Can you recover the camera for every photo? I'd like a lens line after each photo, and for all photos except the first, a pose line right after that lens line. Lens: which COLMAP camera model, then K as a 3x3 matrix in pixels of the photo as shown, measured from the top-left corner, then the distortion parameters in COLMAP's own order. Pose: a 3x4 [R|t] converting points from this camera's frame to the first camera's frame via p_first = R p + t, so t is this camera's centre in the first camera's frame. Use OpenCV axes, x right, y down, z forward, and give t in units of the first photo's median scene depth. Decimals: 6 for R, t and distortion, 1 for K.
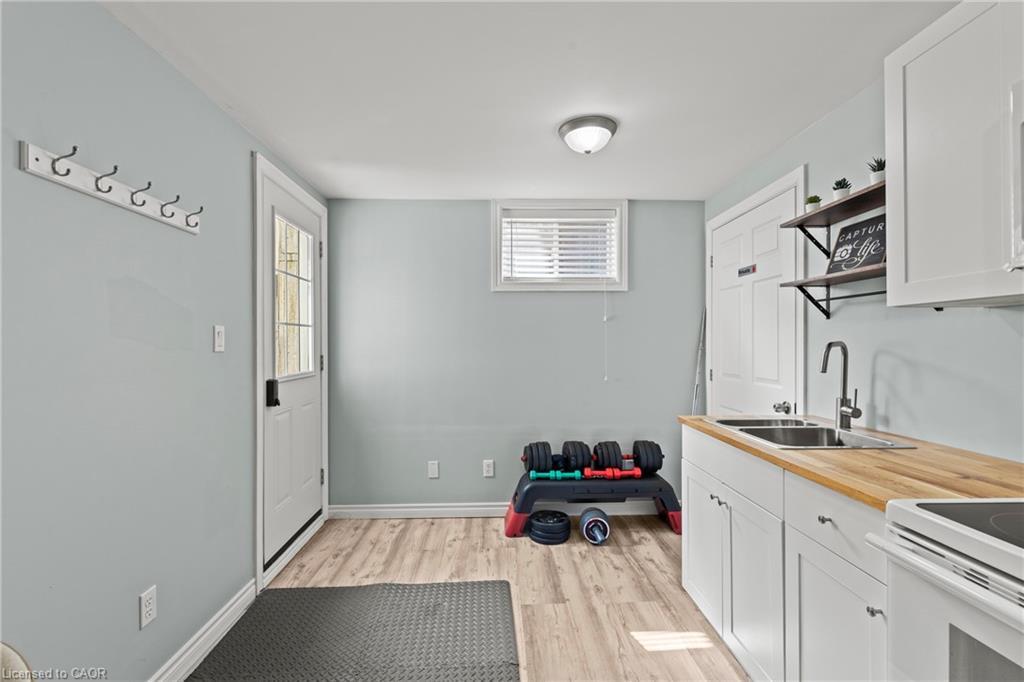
lens RADIAL K [[465.9, 0, 509.6], [0, 465.9, 346.8], [0, 0, 1]] dist [-0.002617, -0.000007]
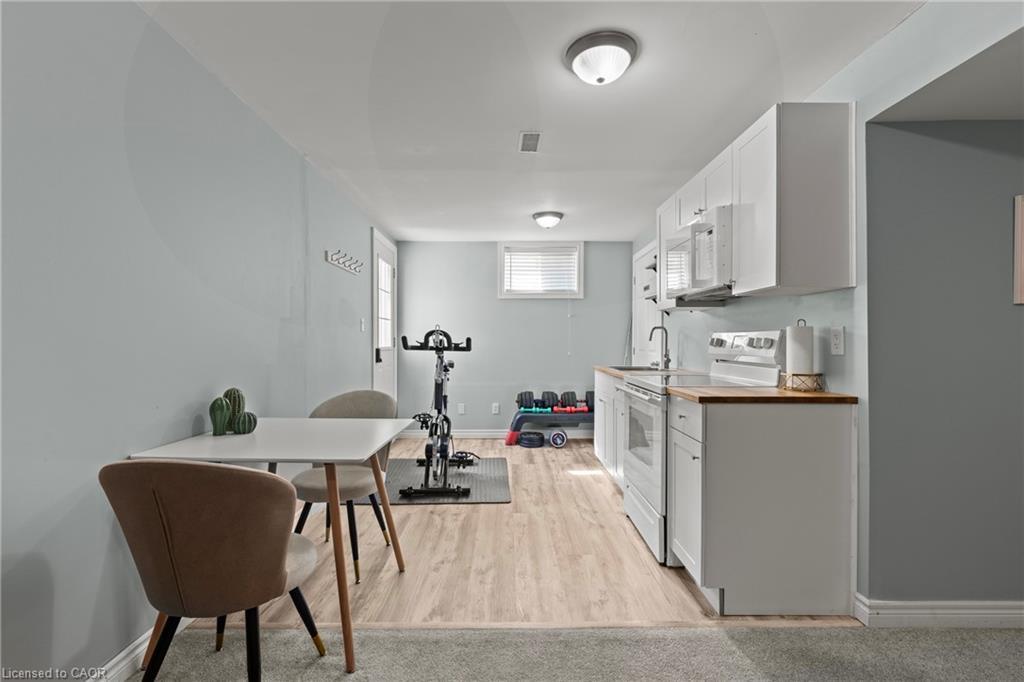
lens RADIAL K [[465.9, 0, 513.5], [0, 465.9, 337.6], [0, 0, 1]] dist [-0.002617, -0.000007]
pose [[0.999902, 0.003259, -0.013650, 0.040546], [-0.003472, 0.999872, -0.015639, 0.043589], [0.013598, 0.015684, 0.999785, -0.660447]]
